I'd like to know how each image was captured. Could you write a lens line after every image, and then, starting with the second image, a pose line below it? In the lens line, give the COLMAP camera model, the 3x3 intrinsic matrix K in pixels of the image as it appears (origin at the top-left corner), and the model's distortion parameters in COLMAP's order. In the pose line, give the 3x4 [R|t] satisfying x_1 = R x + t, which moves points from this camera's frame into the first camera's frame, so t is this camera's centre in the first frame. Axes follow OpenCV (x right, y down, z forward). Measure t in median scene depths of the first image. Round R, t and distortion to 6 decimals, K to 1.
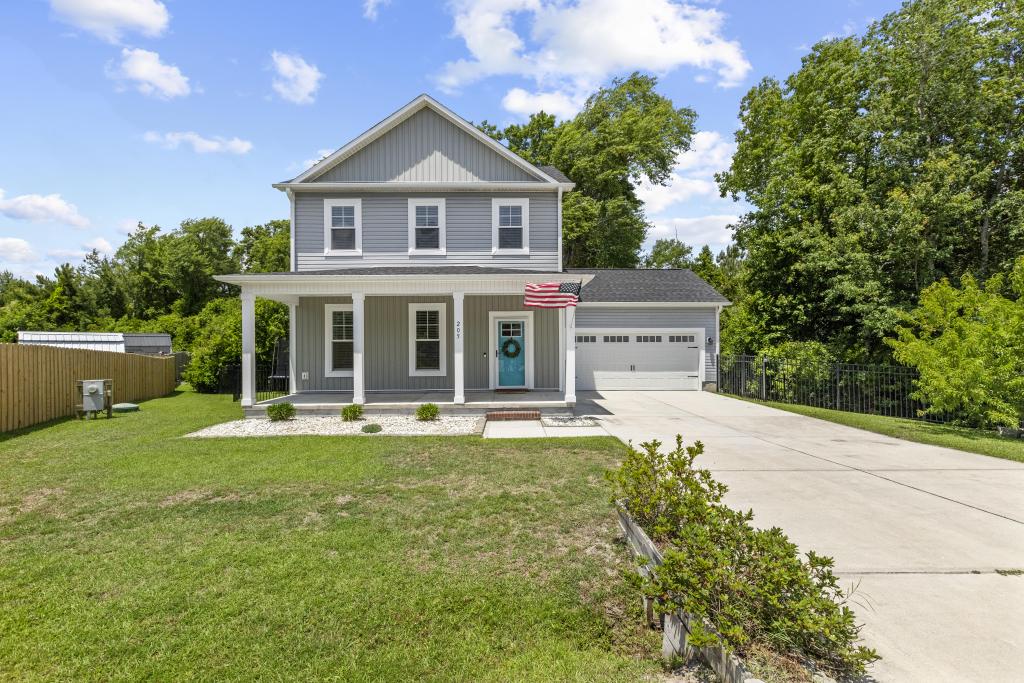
lens RADIAL K [[457.1, 0, 512.9], [0, 457.1, 353.7], [0, 0, 1]] dist [-0.001421, -0.000301]
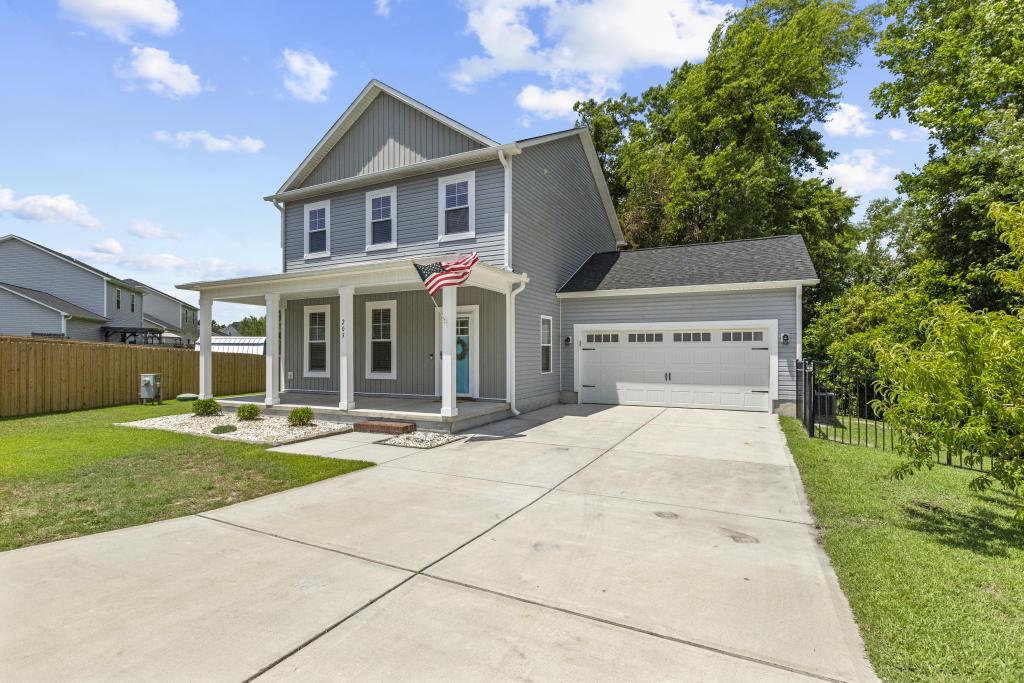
lens RADIAL K [[483.2, 0, 509.9], [0, 483.2, 352.2], [0, 0, 1]] dist [-0.000201, -0.000066]
pose [[0.889466, 0.004639, -0.456978, 0.499970], [-0.008144, 0.999951, -0.005701, -0.002127], [0.456929, 0.008792, 0.889460, 0.241378]]
